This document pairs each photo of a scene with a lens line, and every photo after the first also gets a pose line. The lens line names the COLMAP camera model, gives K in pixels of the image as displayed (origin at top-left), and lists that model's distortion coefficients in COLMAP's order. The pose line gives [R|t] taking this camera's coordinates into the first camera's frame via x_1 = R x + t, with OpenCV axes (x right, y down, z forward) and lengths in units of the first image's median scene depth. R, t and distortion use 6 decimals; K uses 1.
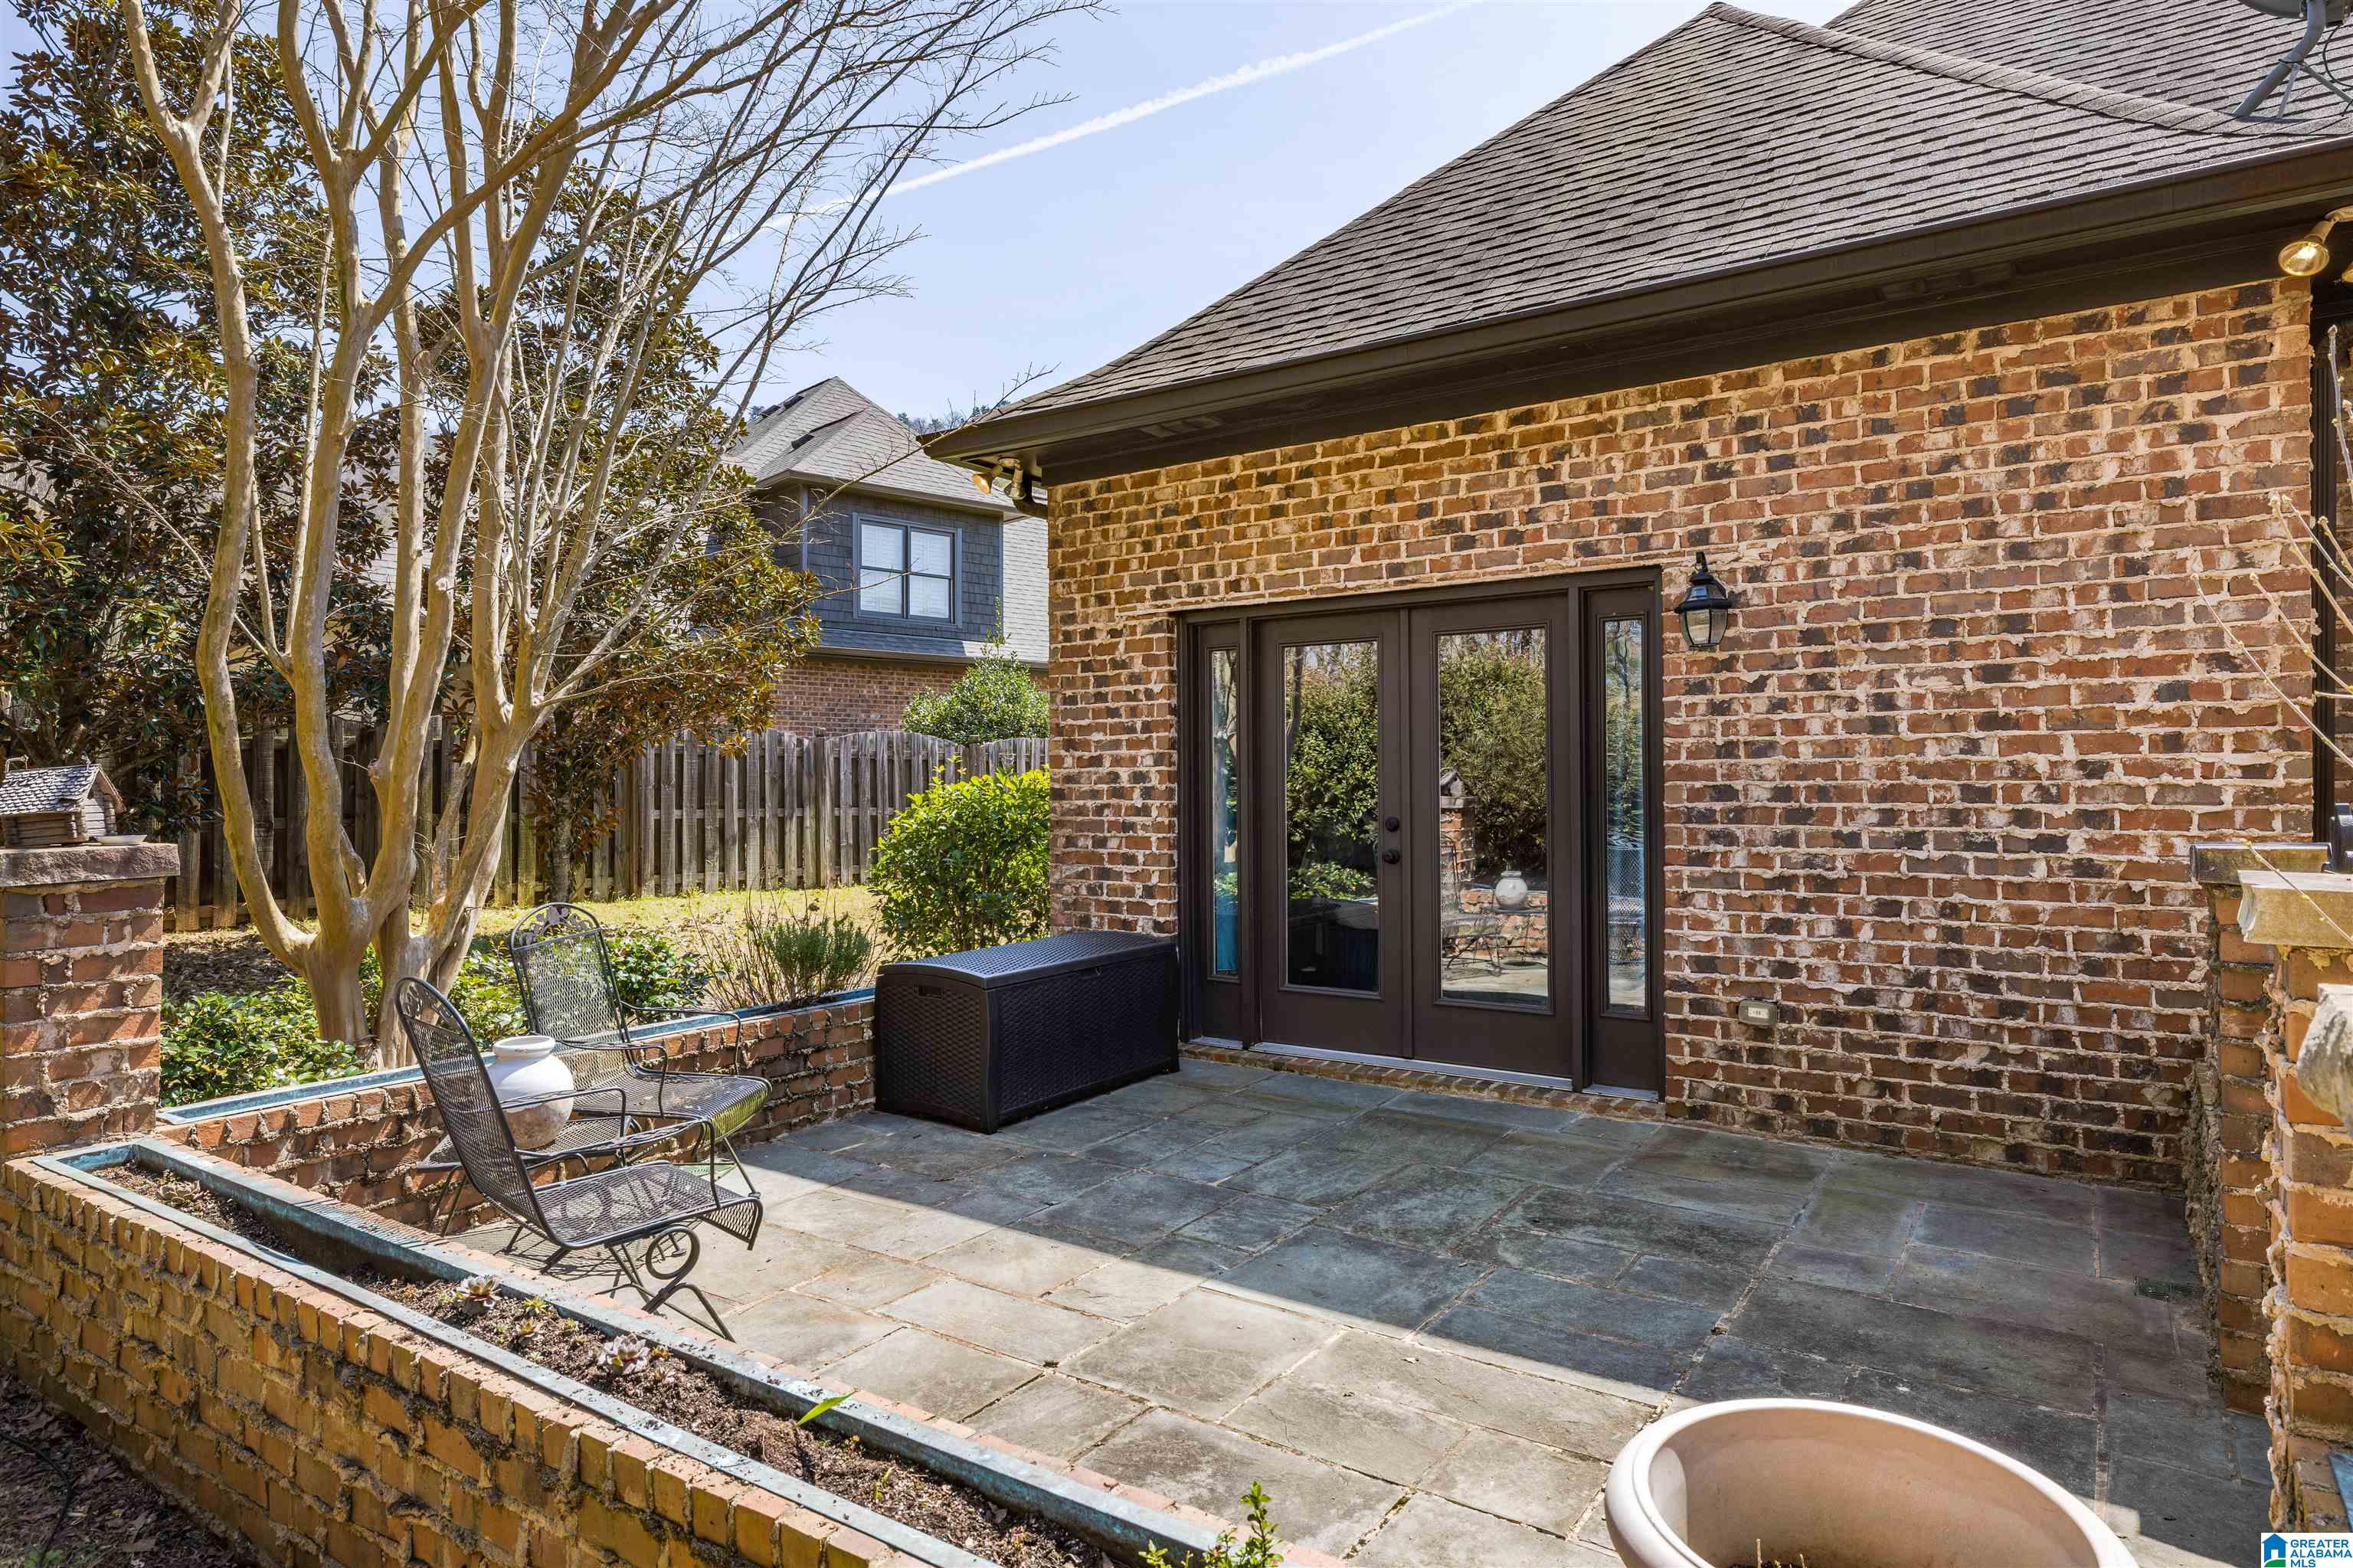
lens RADIAL K [[1359.4, 0, 1175.2], [0, 1359.4, 777.4], [0, 0, 1]] dist [0.004793, 0.000218]
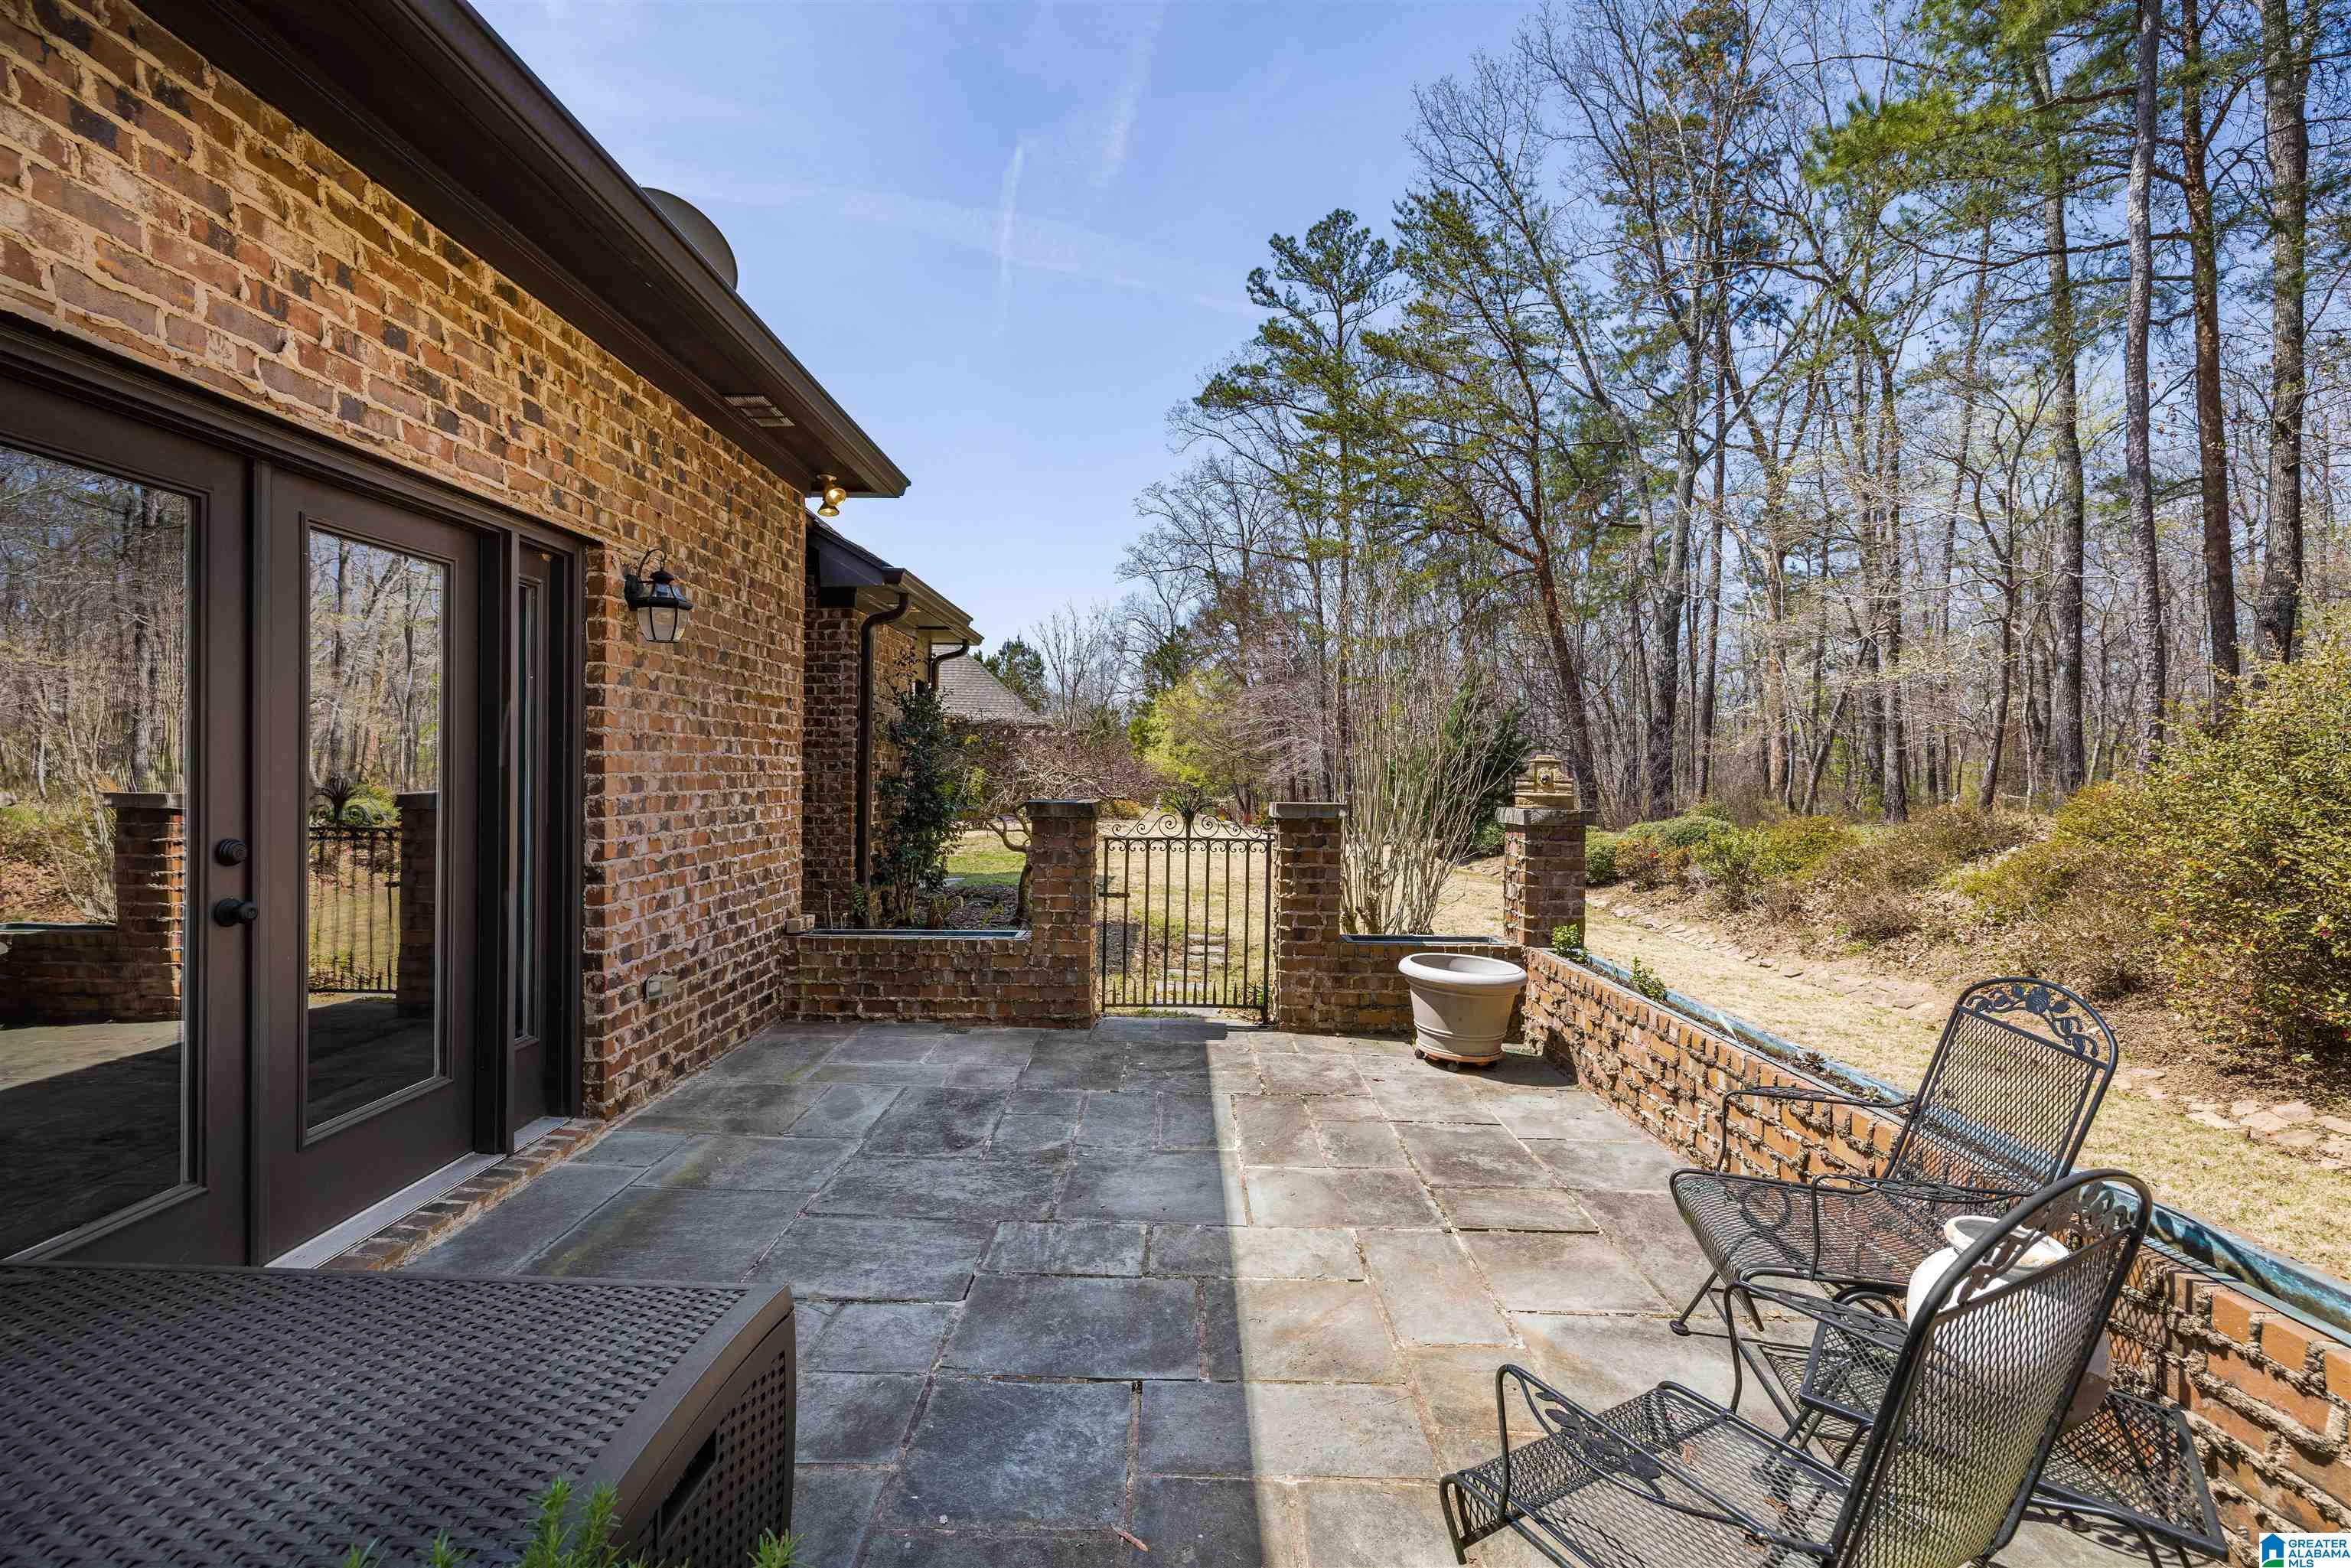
lens RADIAL K [[987.2, 0, 1173.6], [0, 987.2, 768.3], [0, 0, 1]] dist [0.000239, -0.001274]
pose [[-0.574482, 0.000555, 0.818517, -0.370720], [-0.008498, 0.999942, -0.006642, 0.001047], [-0.818473, -0.010772, -0.574443, 0.916511]]
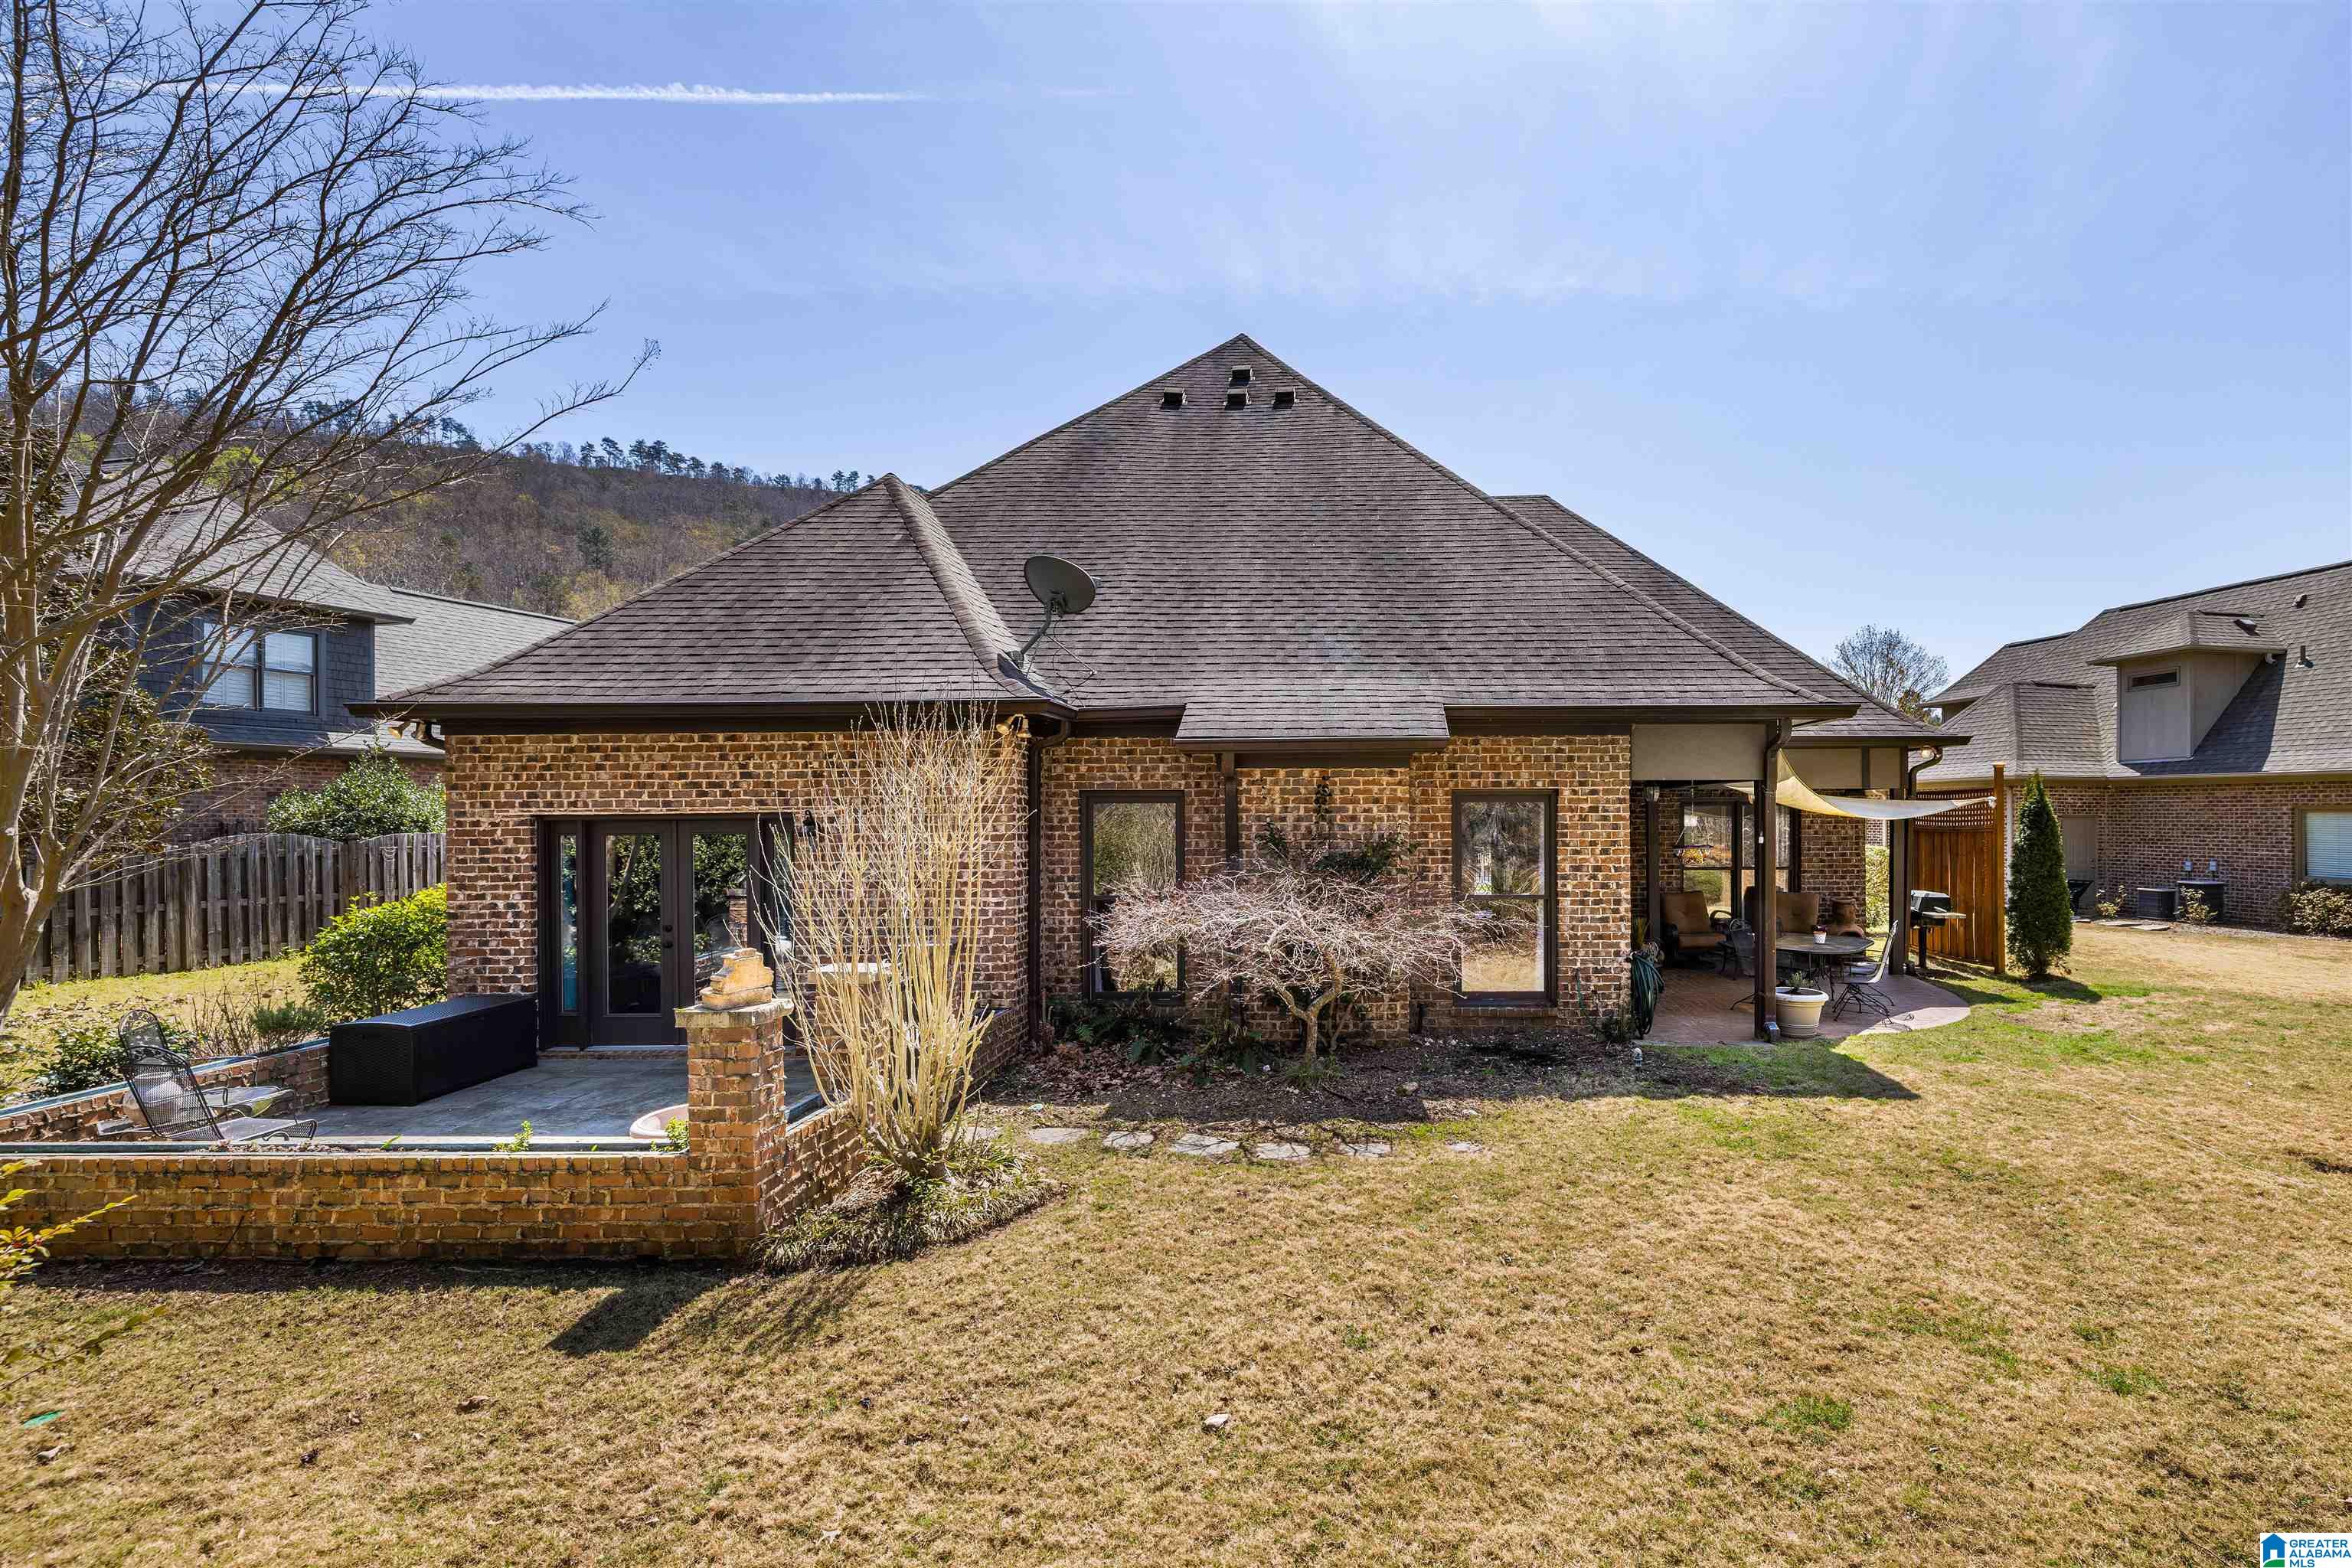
lens RADIAL K [[1017.5, 0, 1253.9], [0, 1017.5, 836.8], [0, 0, 1]] dist [0.001332, 0.000069]
pose [[0.829400, -0.001365, 0.558654, 0.038937], [0.000723, 0.999999, 0.001371, -0.100759], [-0.558655, -0.000733, 0.829400, -0.715525]]
